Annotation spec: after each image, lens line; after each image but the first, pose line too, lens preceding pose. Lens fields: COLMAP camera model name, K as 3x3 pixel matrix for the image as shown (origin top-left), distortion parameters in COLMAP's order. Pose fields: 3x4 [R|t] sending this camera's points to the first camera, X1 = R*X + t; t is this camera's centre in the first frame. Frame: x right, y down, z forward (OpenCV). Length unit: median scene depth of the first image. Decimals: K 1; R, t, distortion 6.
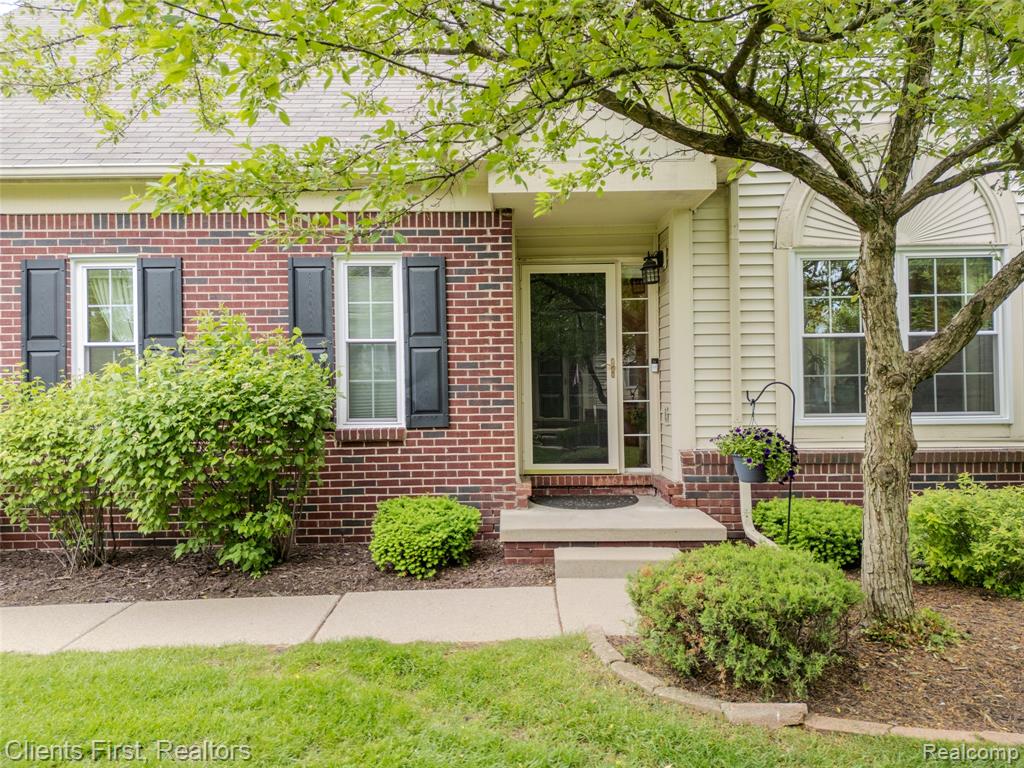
lens RADIAL K [[713.6, 0, 512.0], [0, 713.6, 384.0], [0, 0, 1]] dist [0.001917, -0.001303]
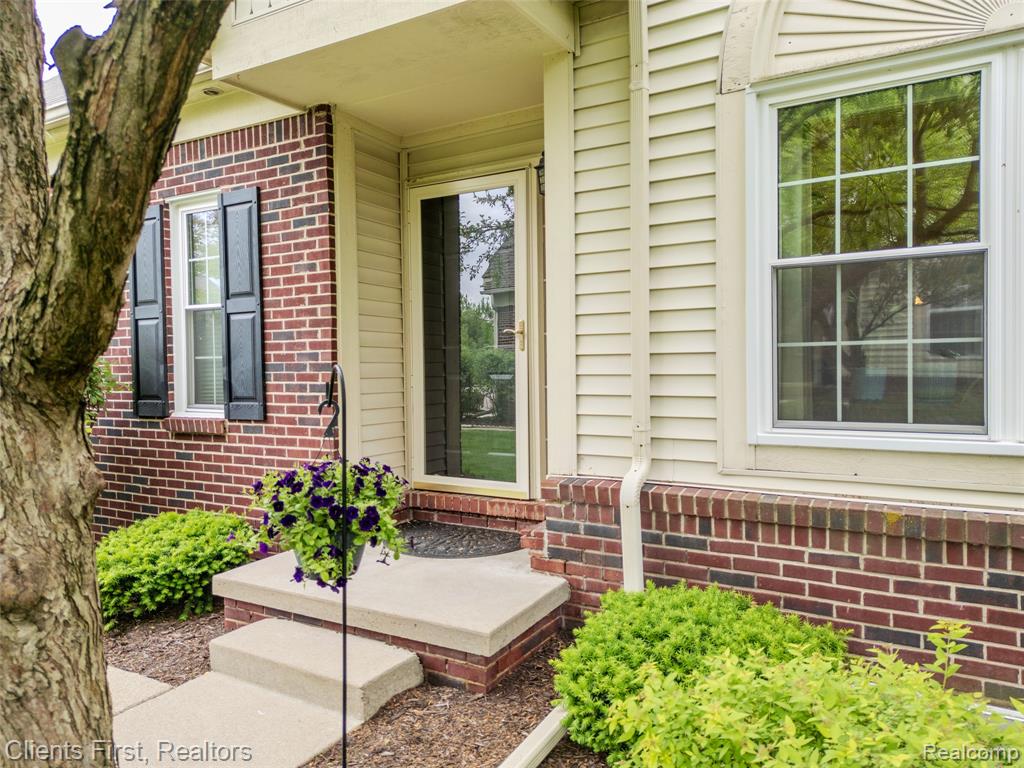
lens RADIAL K [[717.2, 0, 512.0], [0, 717.2, 384.0], [0, 0, 1]] dist [0.056836, -0.044543]
pose [[0.875787, 0.013716, -0.482503, 0.492594], [0.005564, 0.999243, 0.038504, -0.004131], [0.482665, -0.036406, 0.875048, 0.470809]]
